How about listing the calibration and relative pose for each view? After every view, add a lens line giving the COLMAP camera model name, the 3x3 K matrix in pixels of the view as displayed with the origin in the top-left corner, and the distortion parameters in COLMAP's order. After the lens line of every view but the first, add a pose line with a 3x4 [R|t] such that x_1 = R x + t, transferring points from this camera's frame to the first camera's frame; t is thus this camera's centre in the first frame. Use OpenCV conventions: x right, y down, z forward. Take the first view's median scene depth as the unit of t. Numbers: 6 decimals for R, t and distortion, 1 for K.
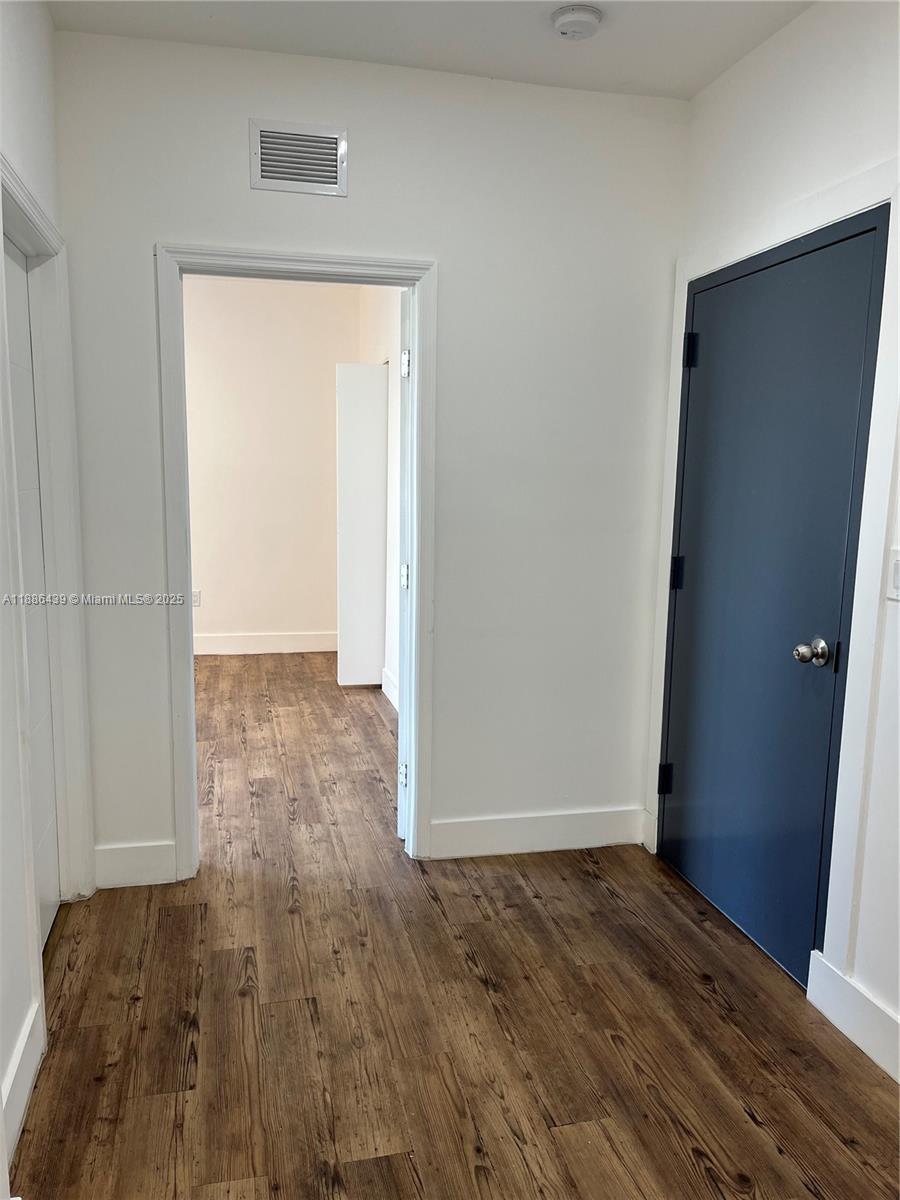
lens RADIAL K [[923.3, 0, 452.3], [0, 923.3, 601.5], [0, 0, 1]] dist [0.005798, 0.000159]
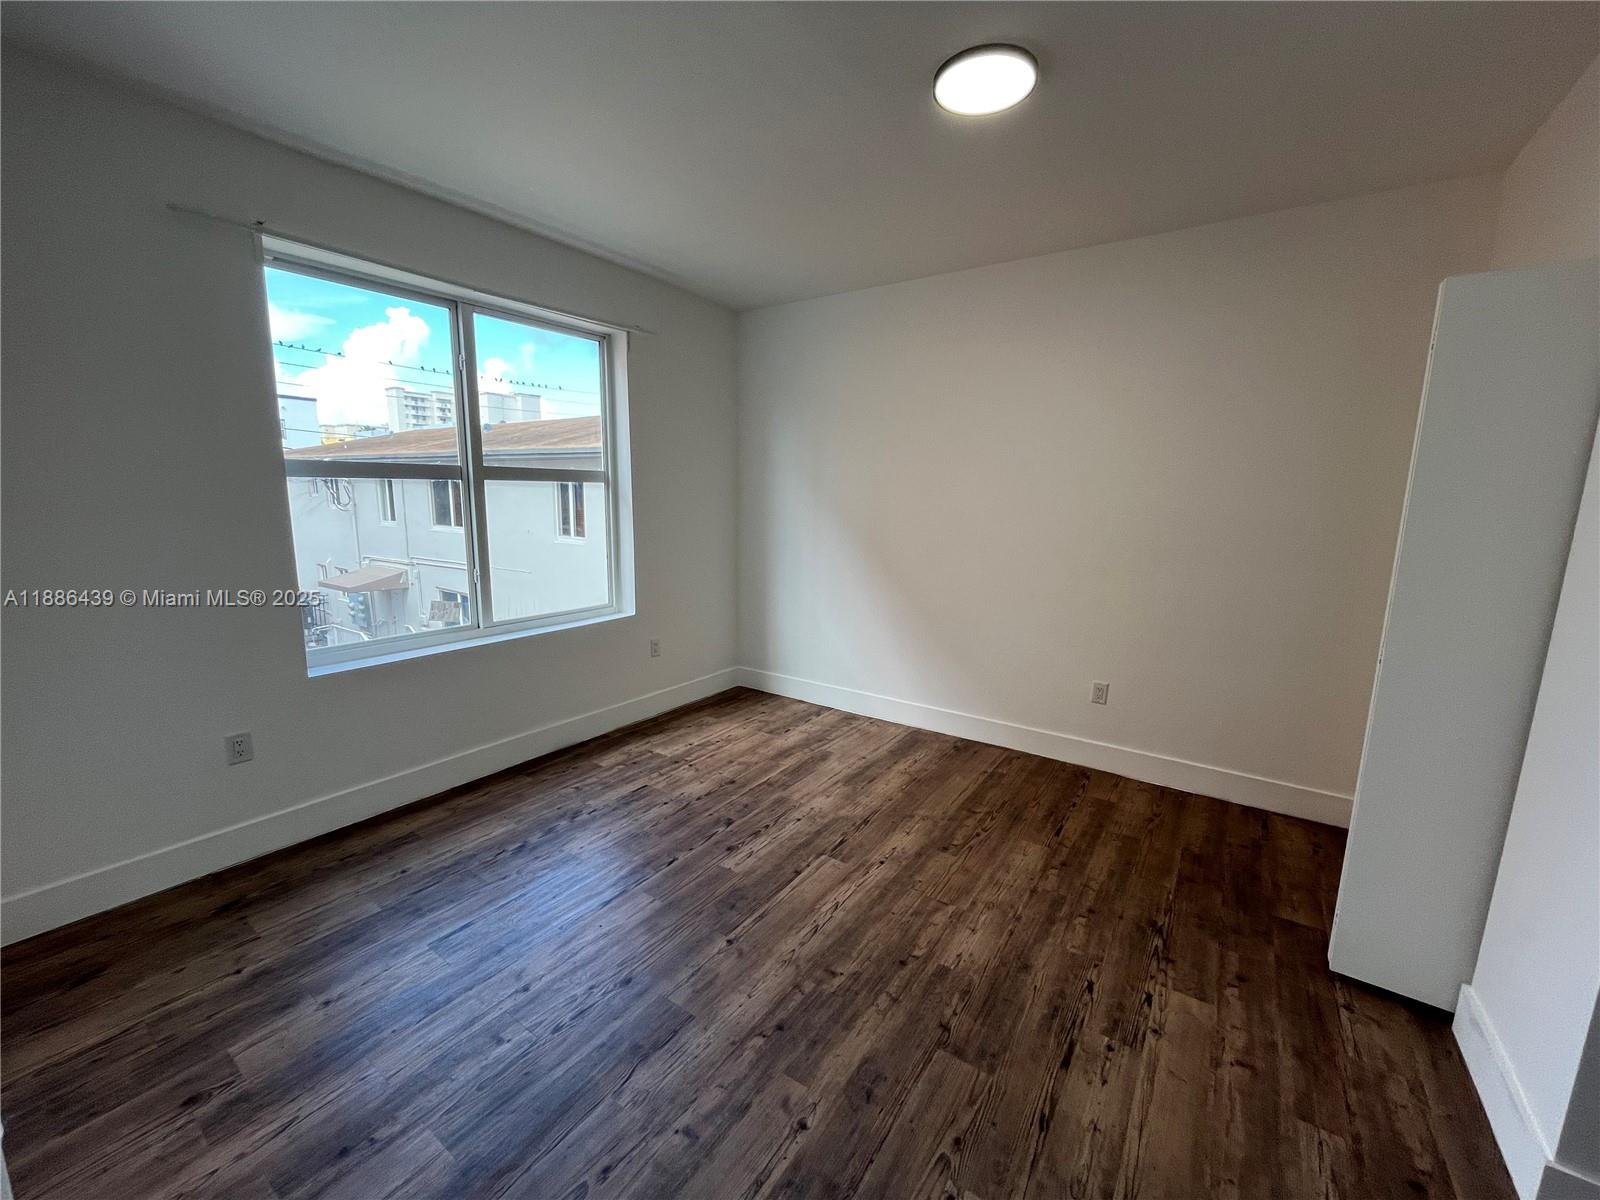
lens RADIAL K [[642.8, 0, 800.5], [0, 642.8, 600.8], [0, 0, 1]] dist [-0.000515, 0.000396]
pose [[0.668292, 0.119582, -0.734224, -0.091890], [-0.116529, 0.991639, 0.055442, -0.099102], [0.734715, 0.048507, 0.676639, 0.610443]]
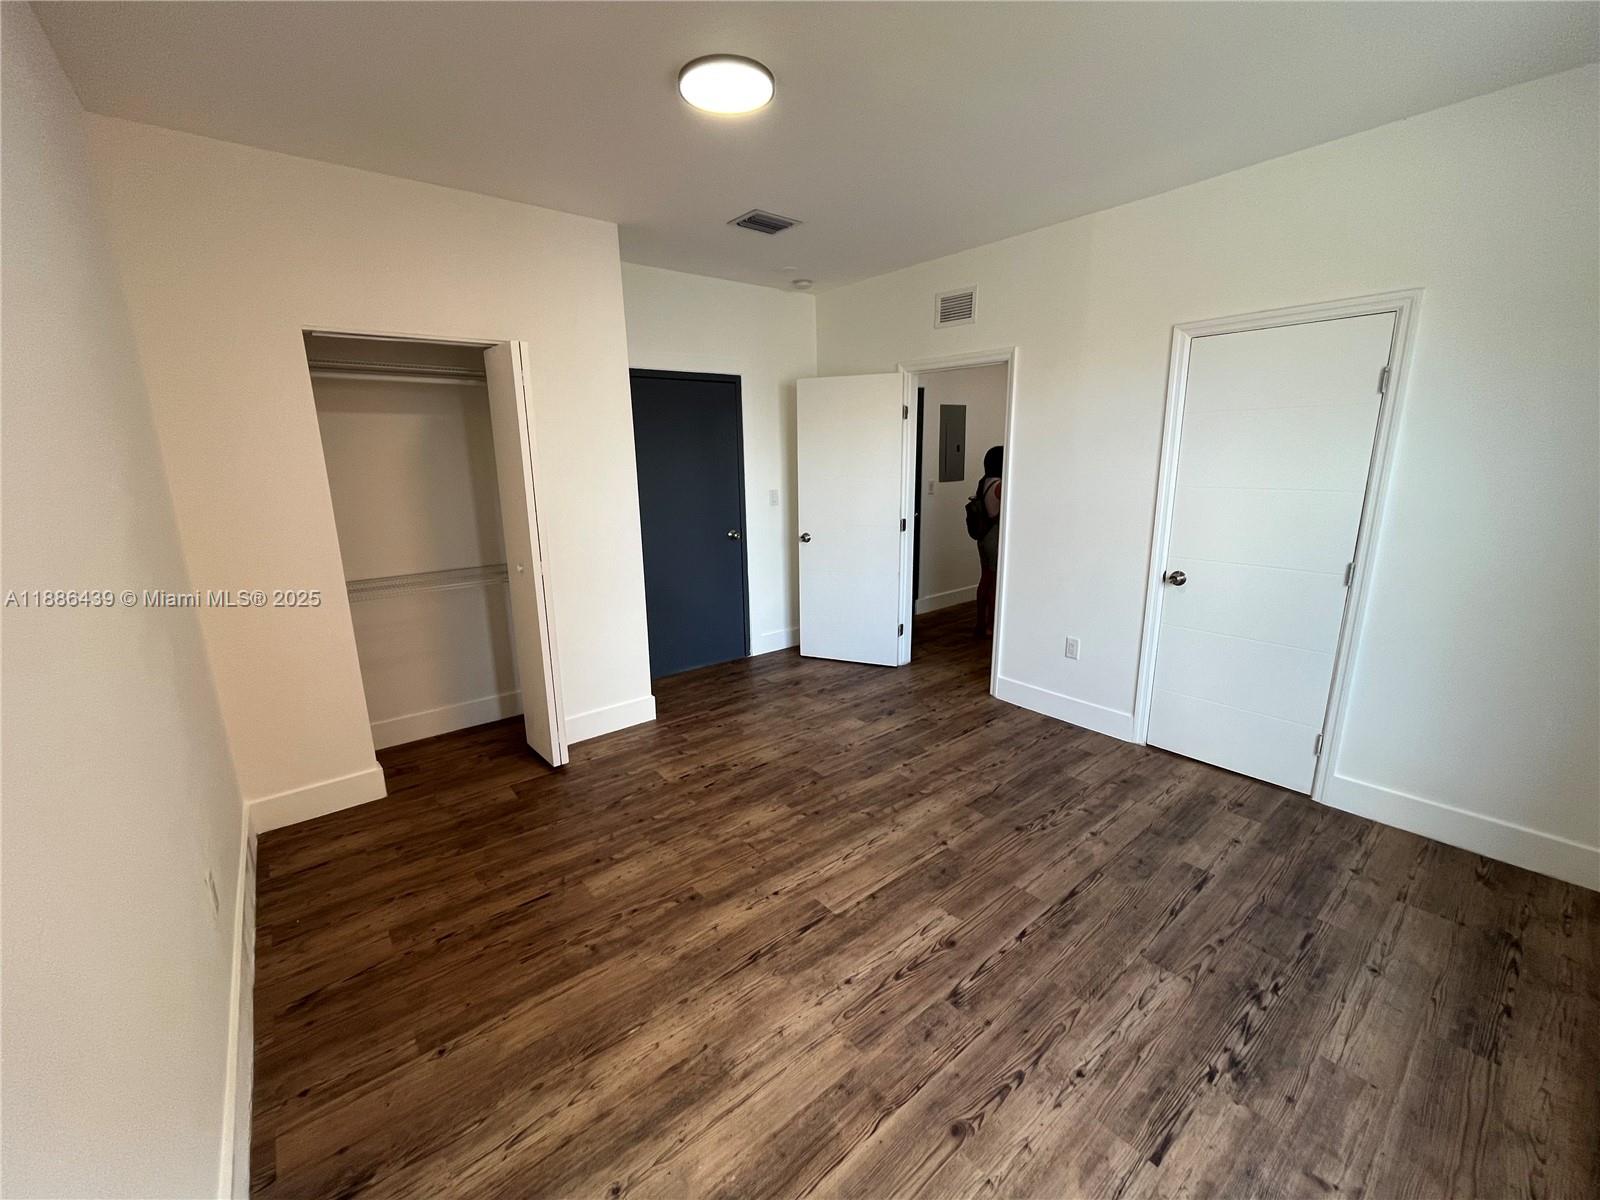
lens RADIAL K [[642.8, 0, 799.9], [0, 642.8, 597.6], [0, 0, 1]] dist [-0.000515, 0.000396]
pose [[-0.430724, -0.211013, 0.877468, -0.735546], [0.144189, 0.943701, 0.297720, -0.200134], [-0.890890, 0.254757, -0.376049, 1.095978]]
